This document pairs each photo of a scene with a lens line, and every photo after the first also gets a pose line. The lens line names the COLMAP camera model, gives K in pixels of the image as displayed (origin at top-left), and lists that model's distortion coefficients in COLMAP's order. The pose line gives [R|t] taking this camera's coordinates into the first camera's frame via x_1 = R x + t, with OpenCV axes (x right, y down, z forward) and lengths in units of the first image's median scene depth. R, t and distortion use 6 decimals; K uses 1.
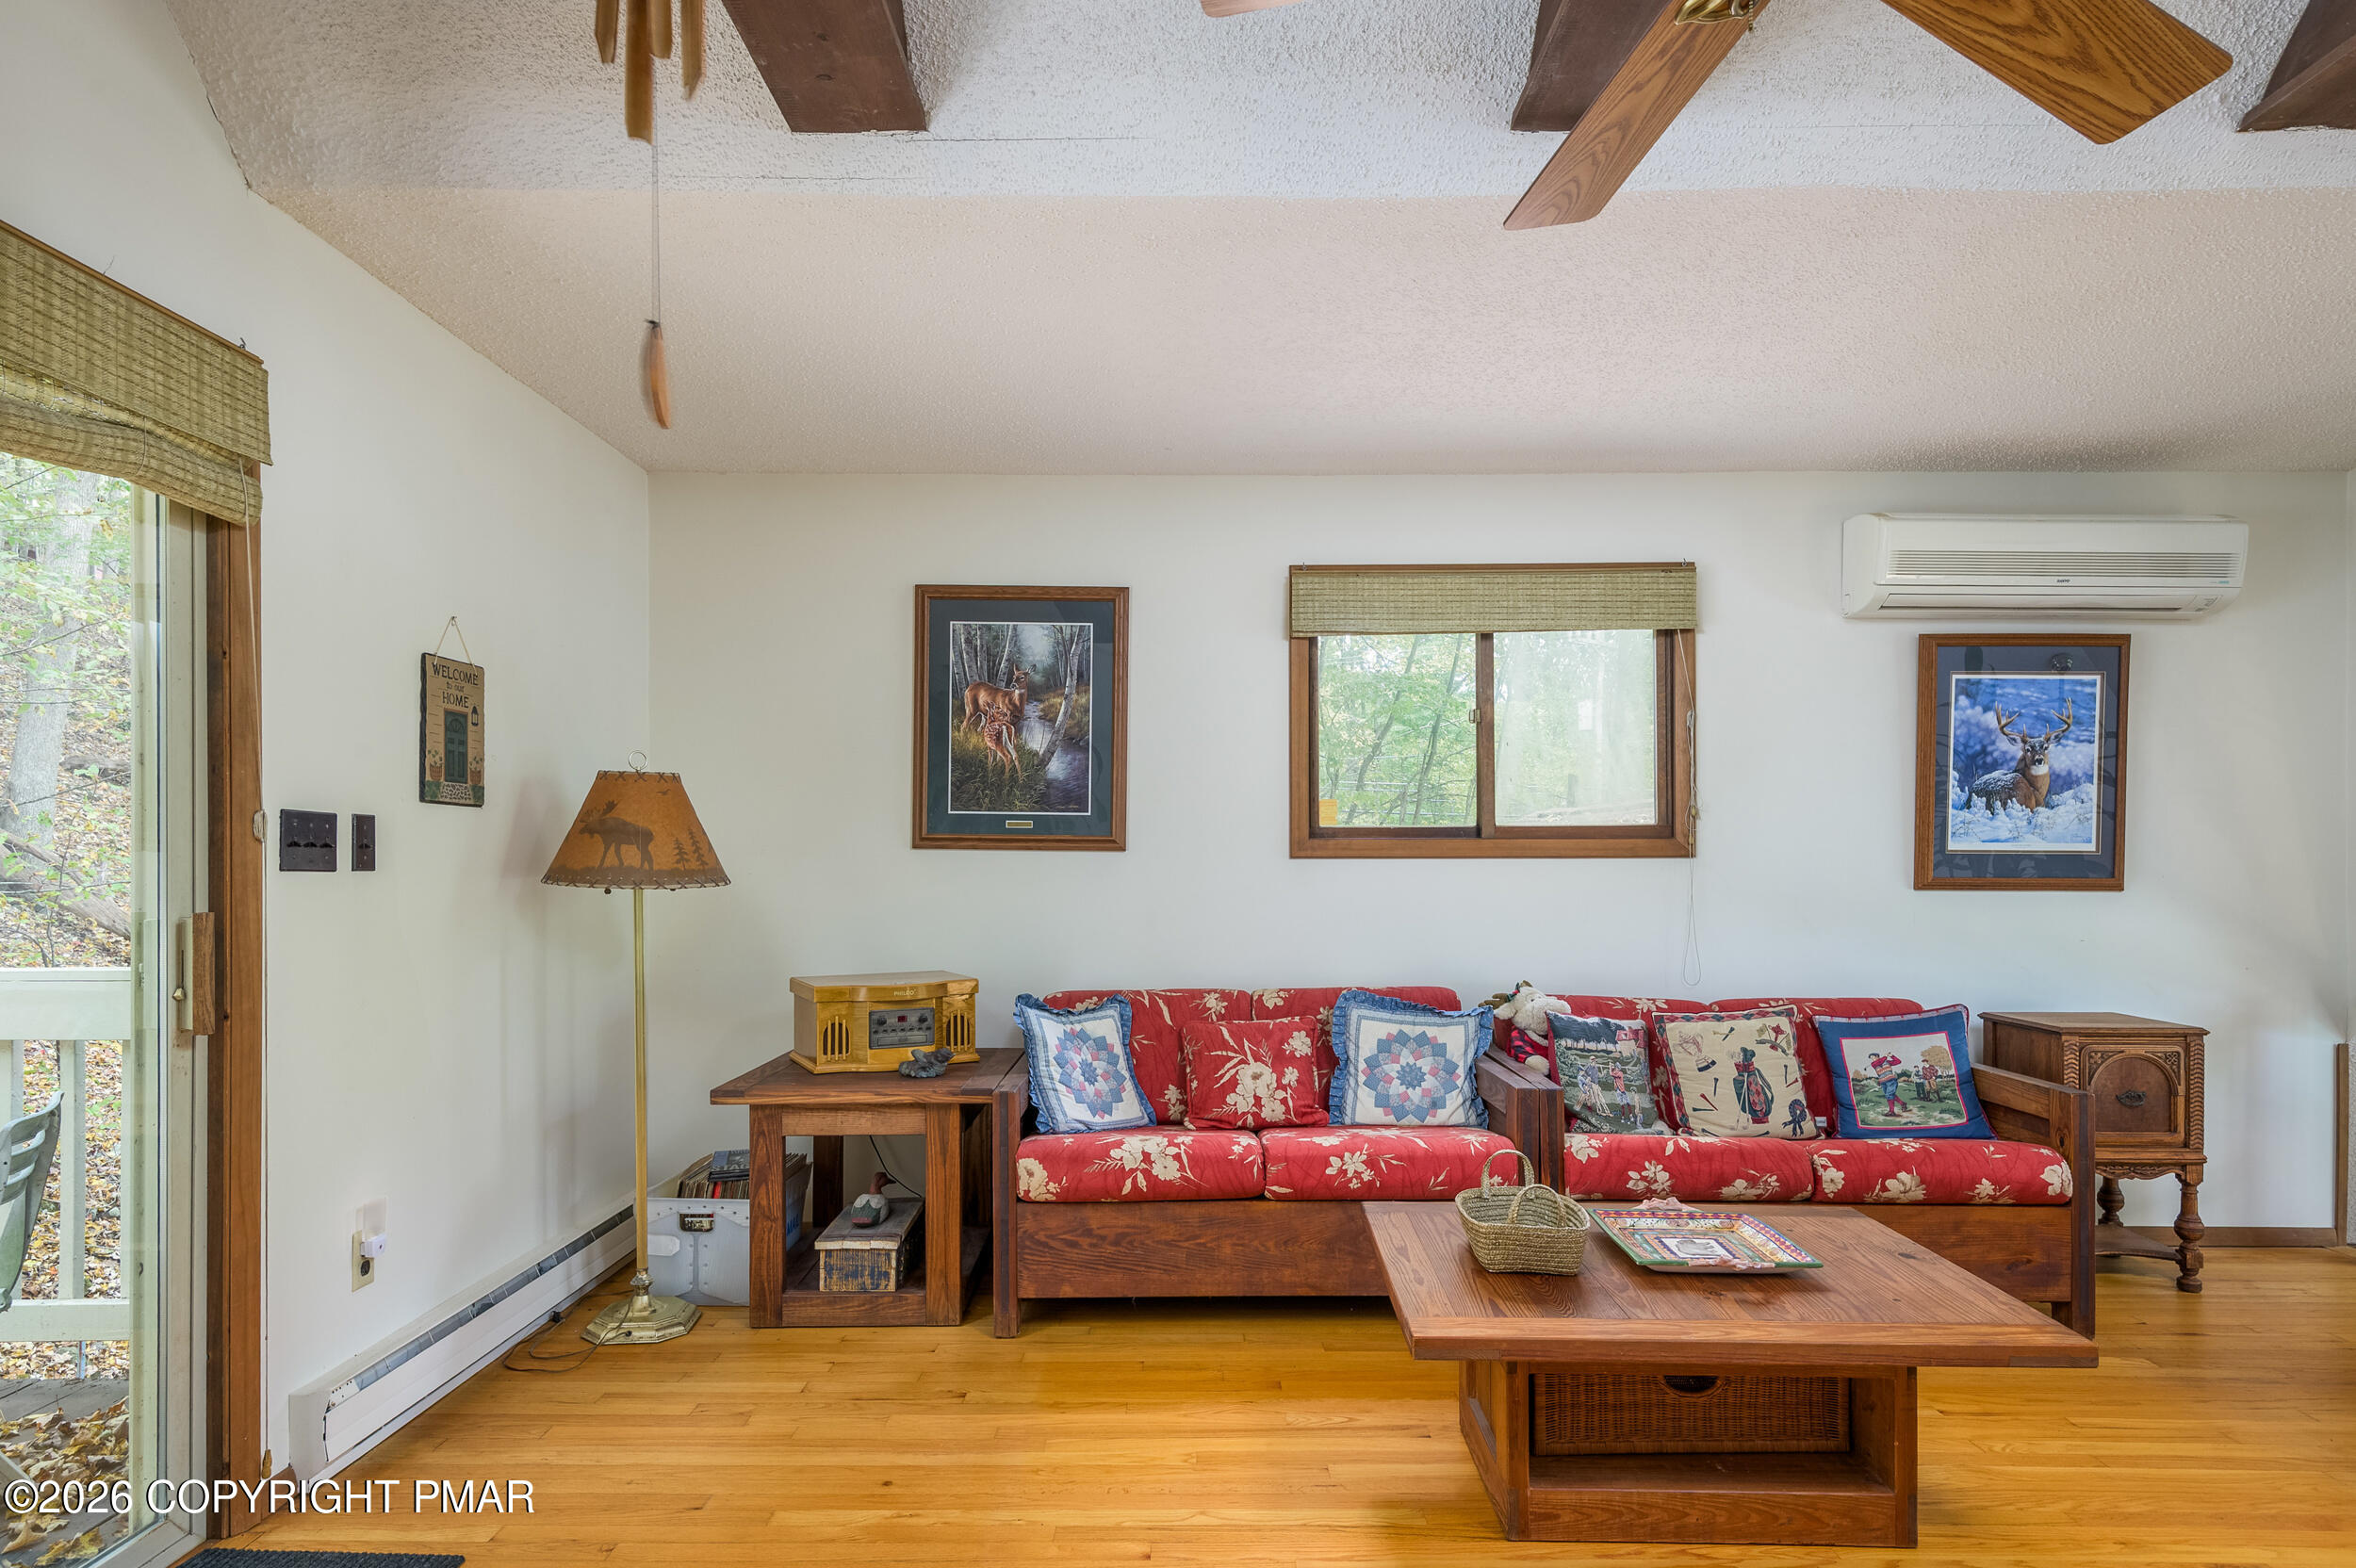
lens RADIAL K [[1349.4, 0, 1169.4], [0, 1349.4, 877.9], [0, 0, 1]] dist [0.029592, -0.008125]
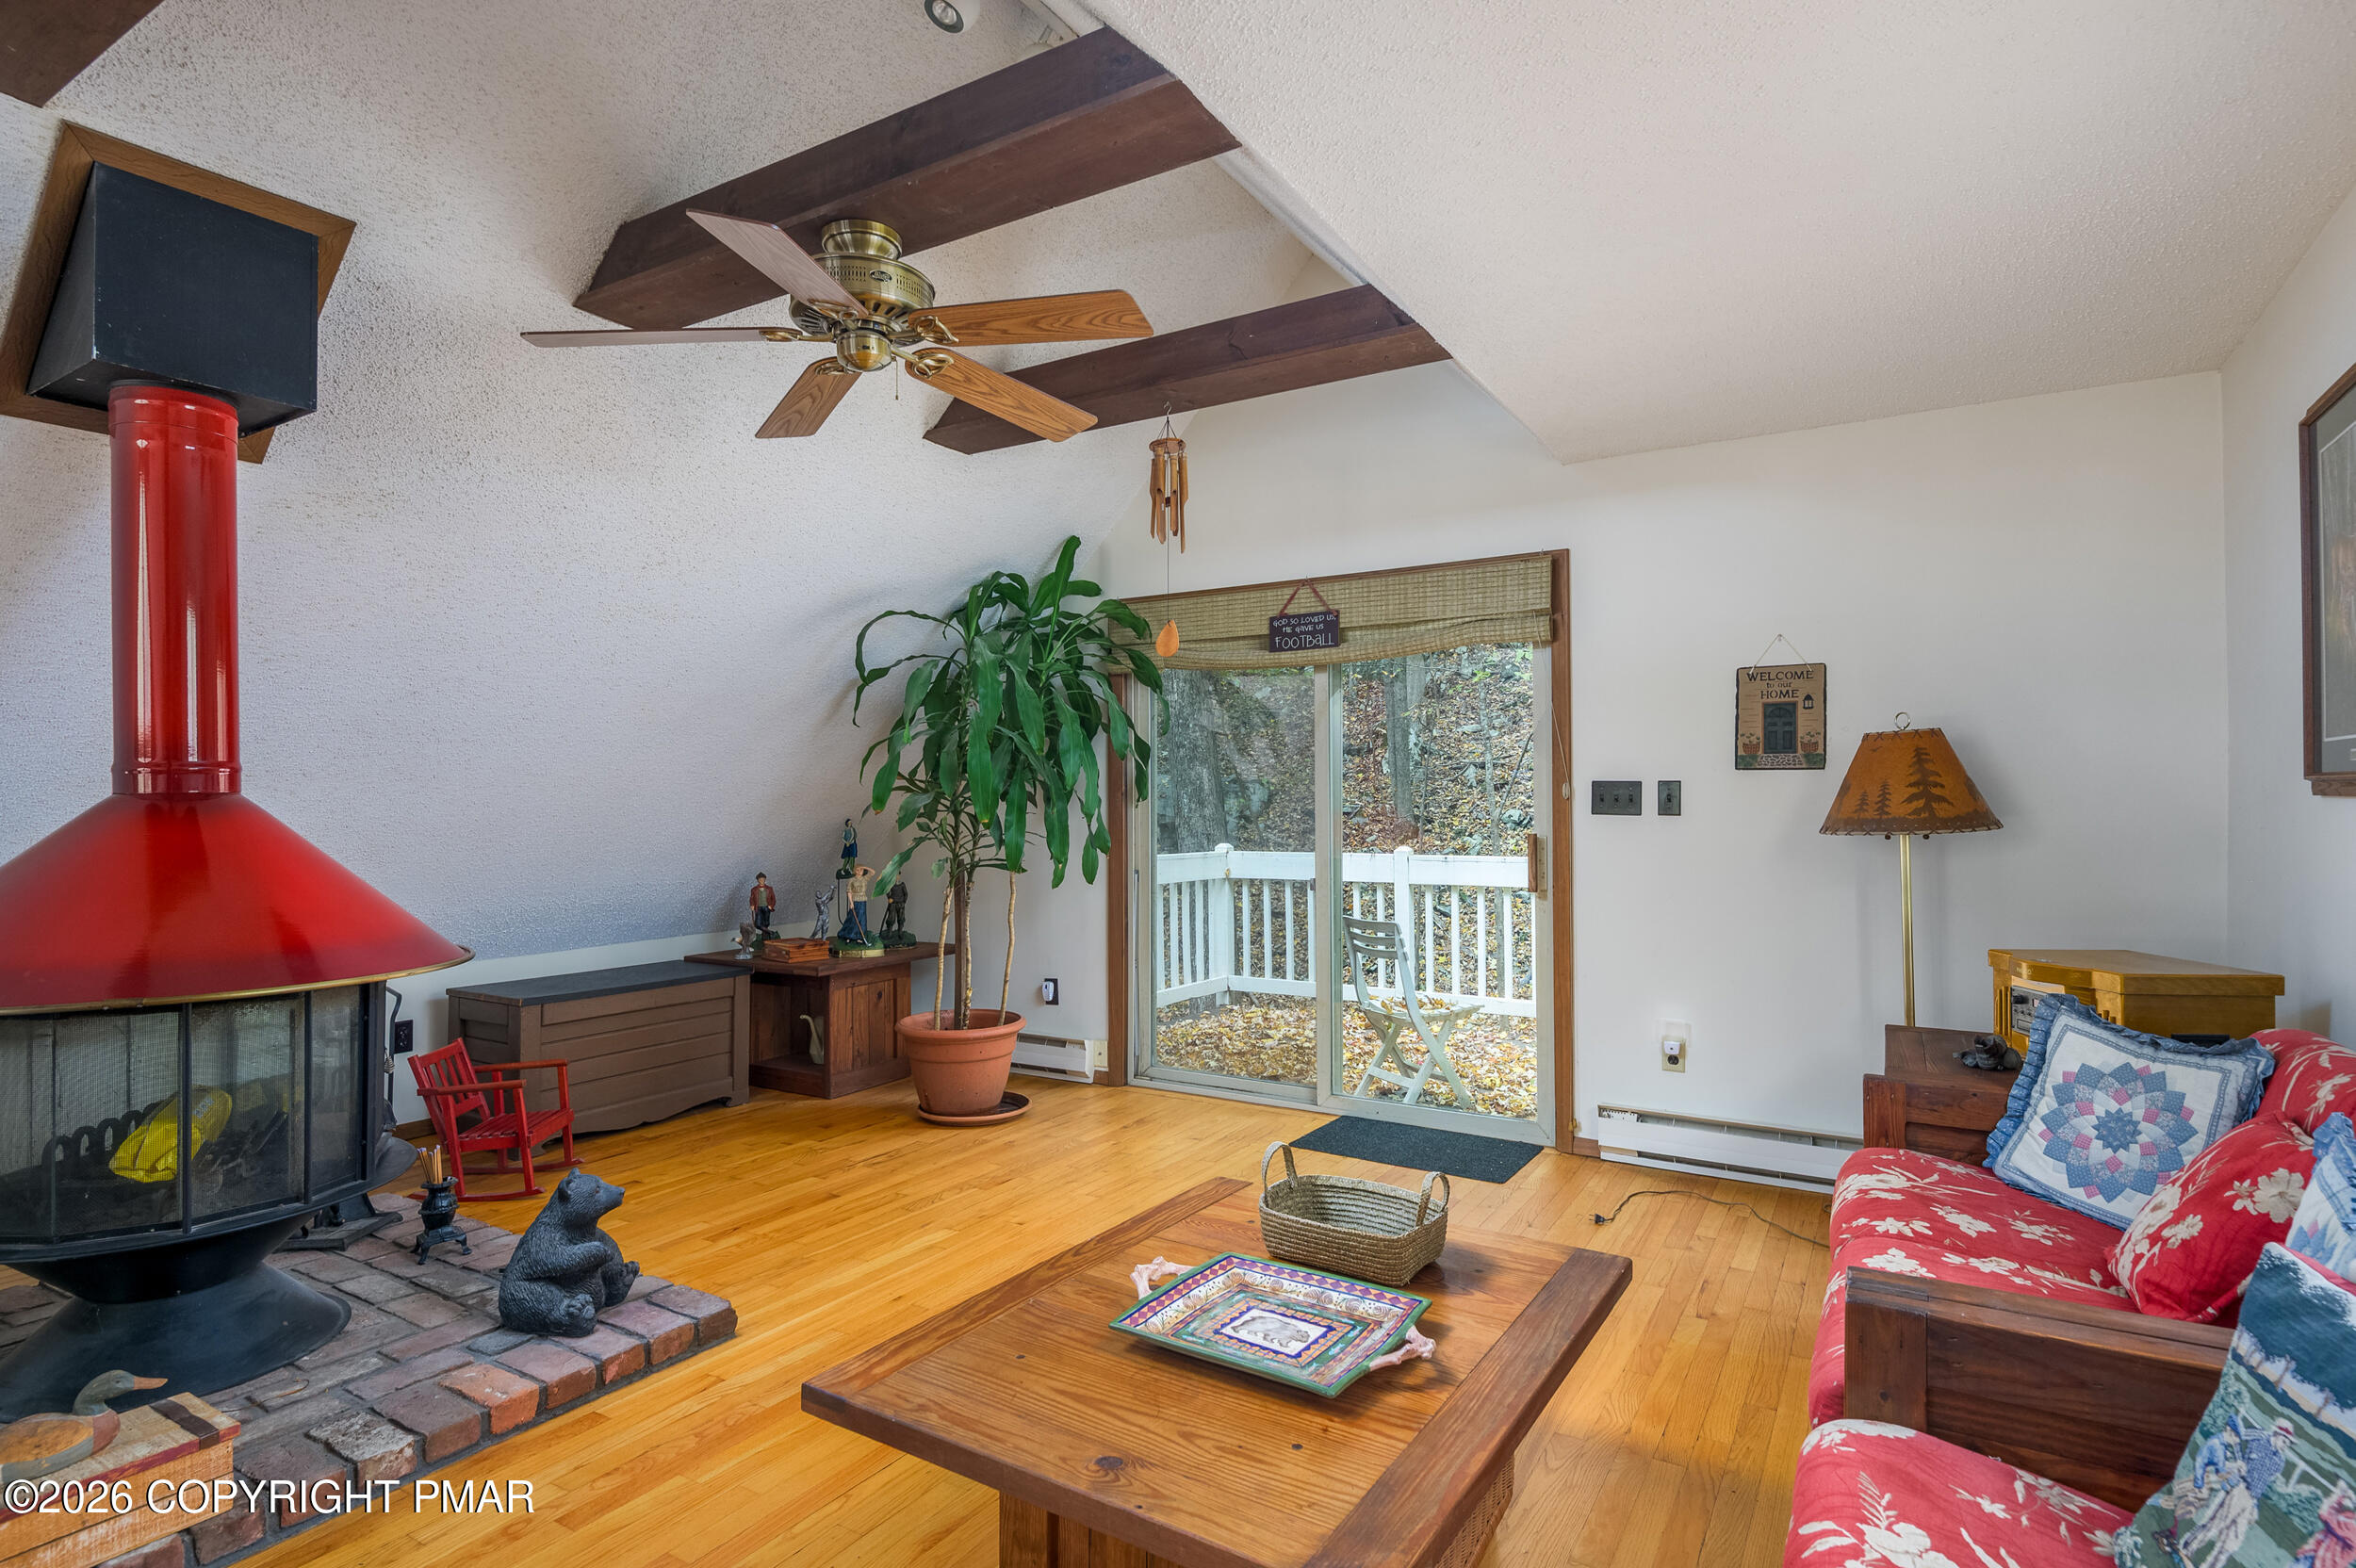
lens RADIAL K [[1216.9, 0, 1174.1], [0, 1216.9, 790.1], [0, 0, 1]] dist [0.002309, 0.000071]
pose [[-0.529486, -0.011970, -0.848234, 0.875109], [-0.012719, 0.999900, -0.006170, -0.017513], [0.848223, 0.007522, -0.529586, 1.156057]]
